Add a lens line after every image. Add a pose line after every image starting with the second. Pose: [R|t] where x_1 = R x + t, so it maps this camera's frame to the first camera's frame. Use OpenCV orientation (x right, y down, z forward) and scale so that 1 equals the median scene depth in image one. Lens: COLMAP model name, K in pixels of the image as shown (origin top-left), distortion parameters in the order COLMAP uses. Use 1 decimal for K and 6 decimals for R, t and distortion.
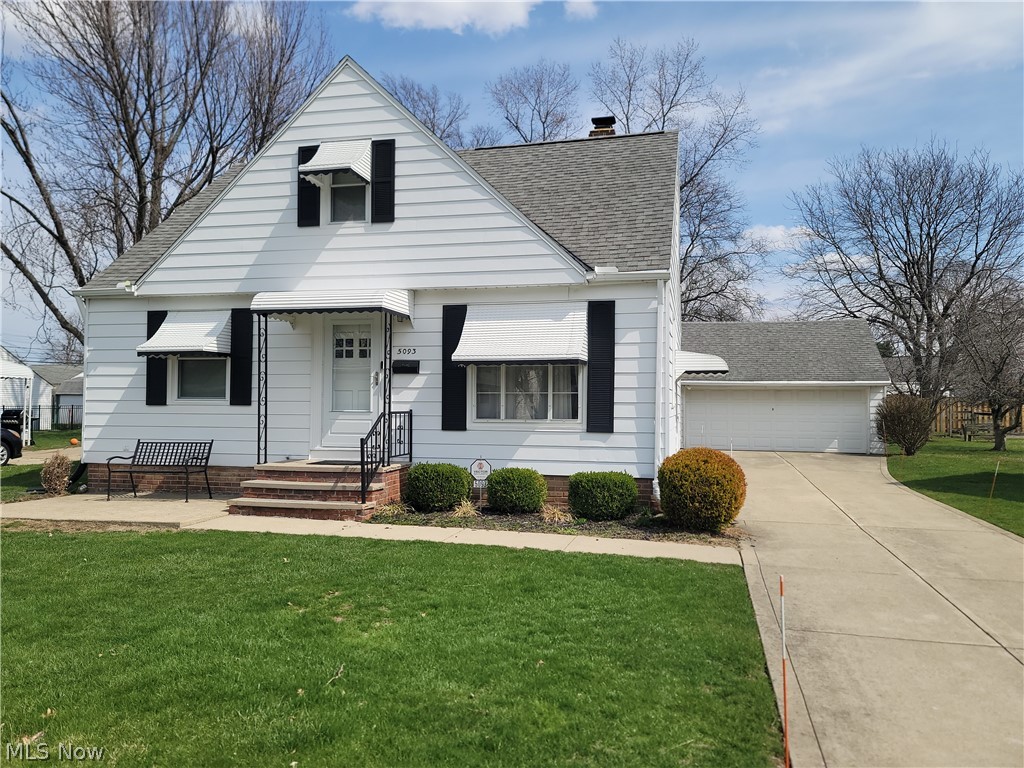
lens RADIAL K [[760.0, 0, 512.0], [0, 760.0, 384.0], [0, 0, 1]] dist [0.132554, -0.078243]
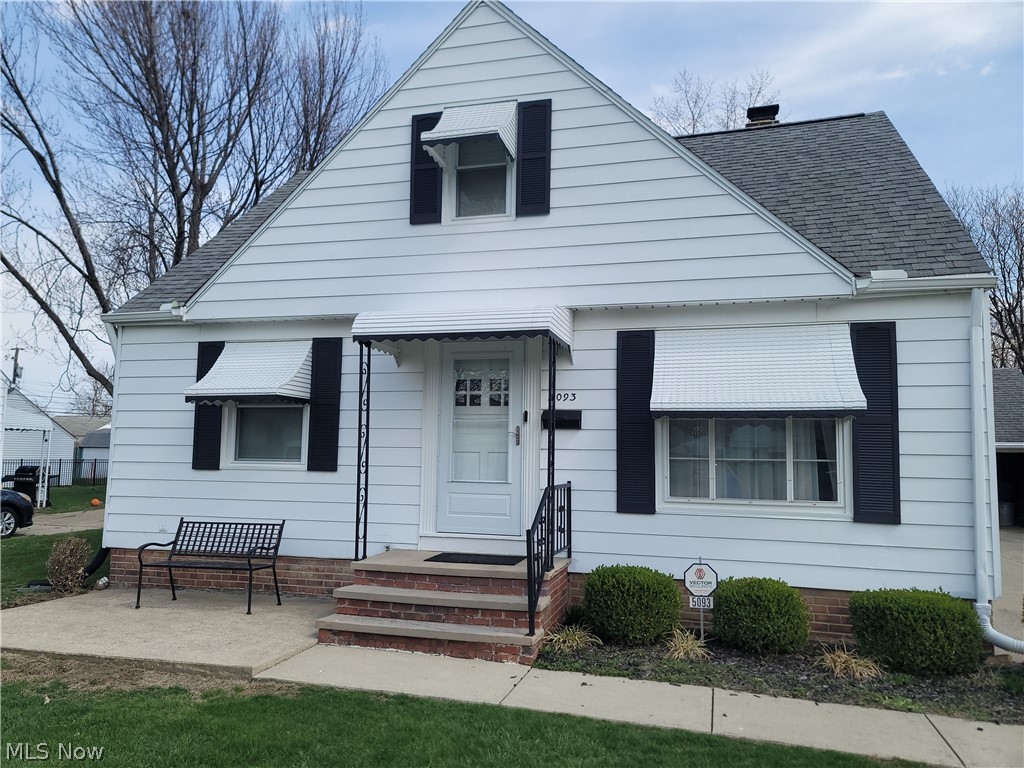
lens RADIAL K [[752.6, 0, 511.0], [0, 752.6, 396.5], [0, 0, 1]] dist [0.083486, -0.002239]
pose [[0.999809, 0.007105, -0.018210, -0.165747], [-0.008075, 0.998523, -0.053731, -0.005580], [0.017802, 0.053867, 0.998389, 0.299018]]
